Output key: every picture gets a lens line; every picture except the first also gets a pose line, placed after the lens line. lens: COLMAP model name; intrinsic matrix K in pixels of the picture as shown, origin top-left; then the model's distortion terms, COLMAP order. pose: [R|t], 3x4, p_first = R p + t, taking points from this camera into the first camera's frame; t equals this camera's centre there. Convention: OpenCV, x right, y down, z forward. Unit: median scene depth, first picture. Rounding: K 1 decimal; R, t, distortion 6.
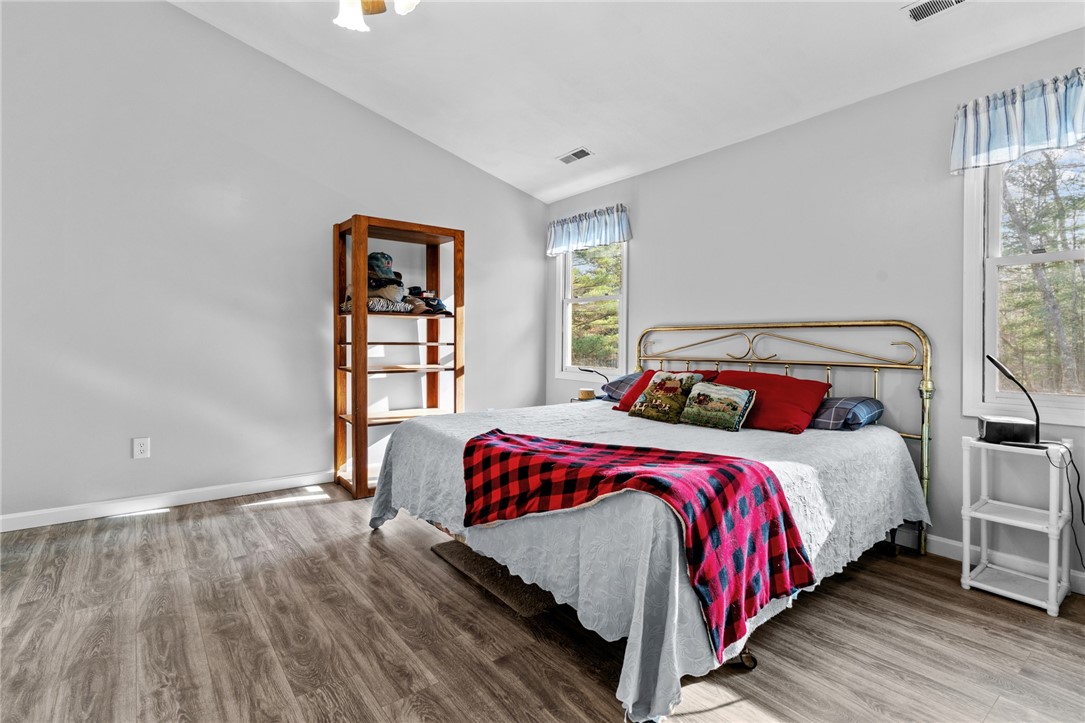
lens RADIAL K [[520.9, 0, 544.6], [0, 520.9, 350.1], [0, 0, 1]] dist [0.001245, -0.000839]
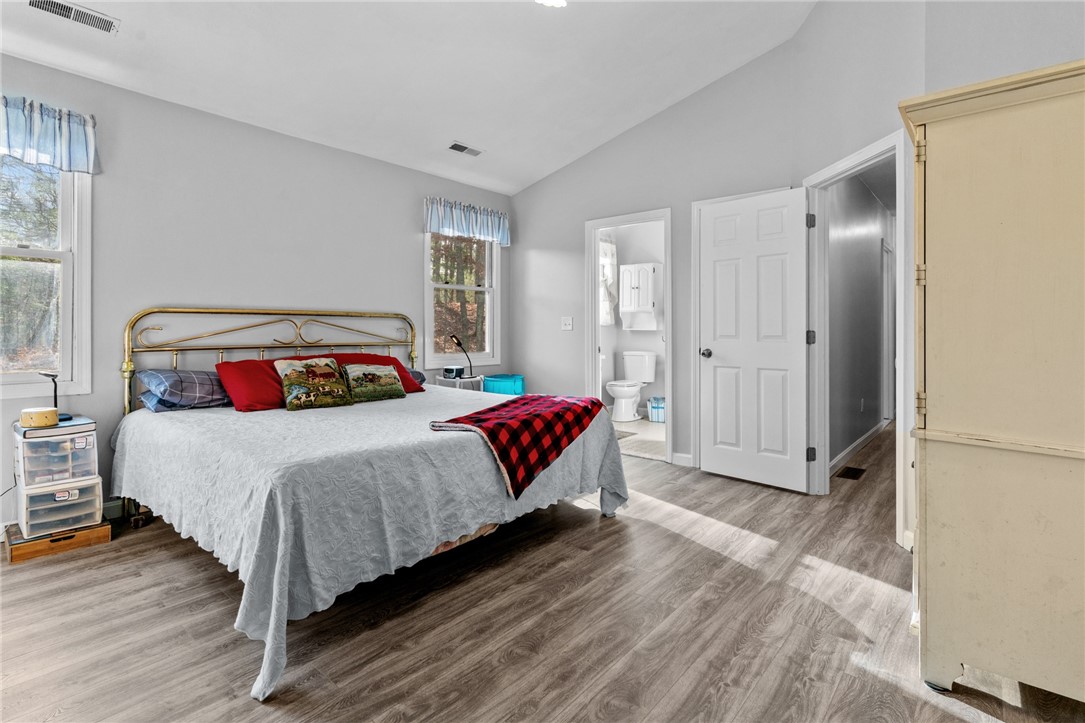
lens RADIAL K [[526.3, 0, 539.7], [0, 526.3, 335.5], [0, 0, 1]] dist [0.002505, 0.000278]
pose [[-0.199178, -0.016445, 0.979825, -1.286180], [0.011675, 0.999748, 0.019152, -0.025158], [-0.979894, 0.015254, -0.198936, 1.216519]]
